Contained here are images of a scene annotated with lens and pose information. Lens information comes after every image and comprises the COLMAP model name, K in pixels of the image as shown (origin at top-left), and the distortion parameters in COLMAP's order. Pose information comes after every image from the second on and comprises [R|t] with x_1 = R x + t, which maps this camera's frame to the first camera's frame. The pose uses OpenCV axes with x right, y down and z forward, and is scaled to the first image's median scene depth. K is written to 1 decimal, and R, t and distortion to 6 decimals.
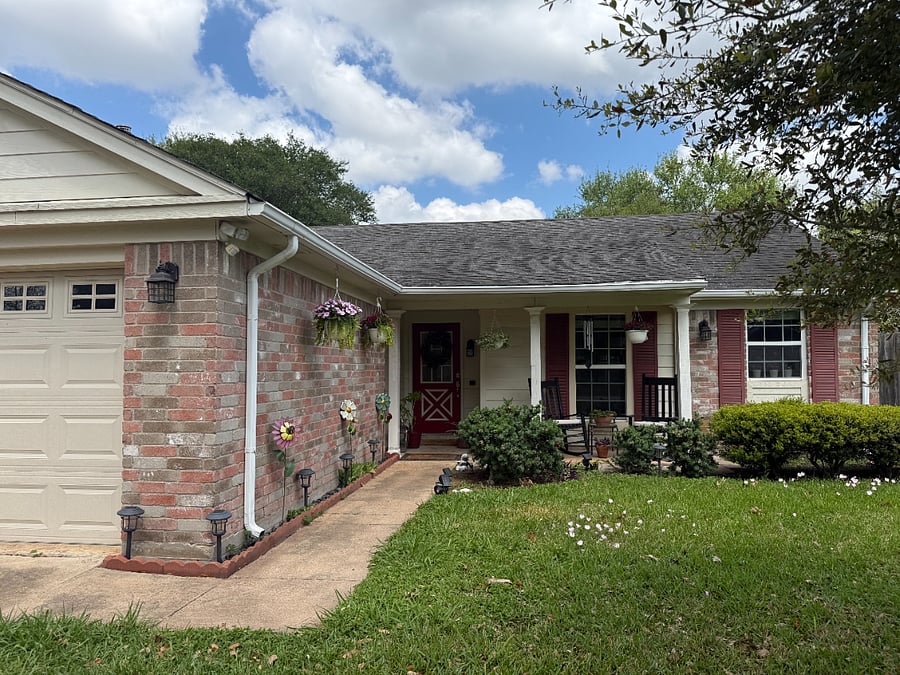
lens RADIAL K [[639.0, 0, 451.2], [0, 639.0, 336.4], [0, 0, 1]] dist [0.012499, -0.006043]
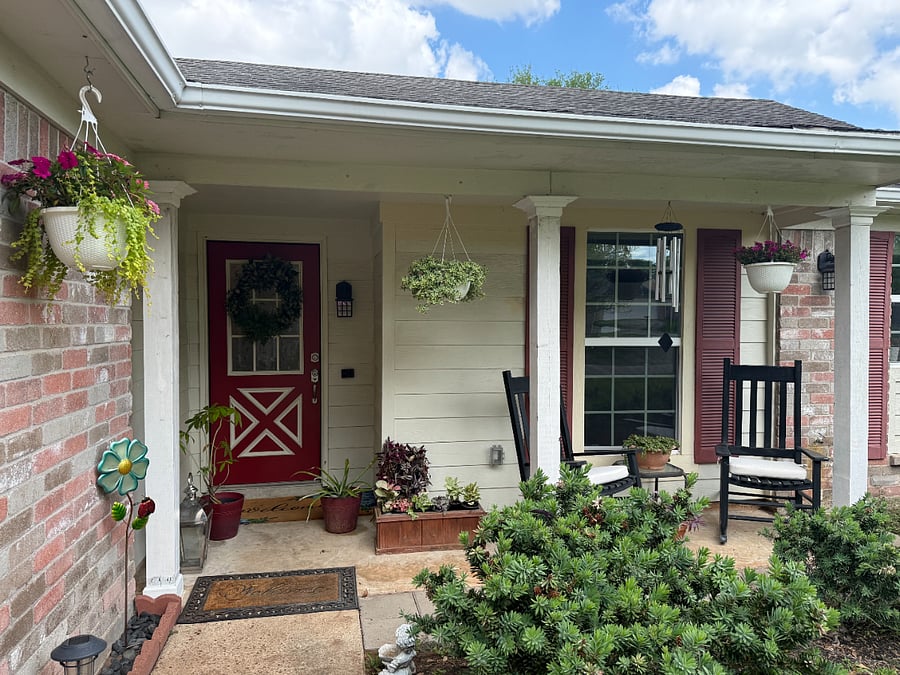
lens RADIAL K [[639.0, 0, 451.8], [0, 639.0, 342.3], [0, 0, 1]] dist [0.012499, -0.006043]
pose [[0.945785, -0.003830, 0.324772, -0.052368], [-0.022913, 0.996653, 0.078478, 0.013310], [-0.323985, -0.081664, 0.942531, 0.612566]]
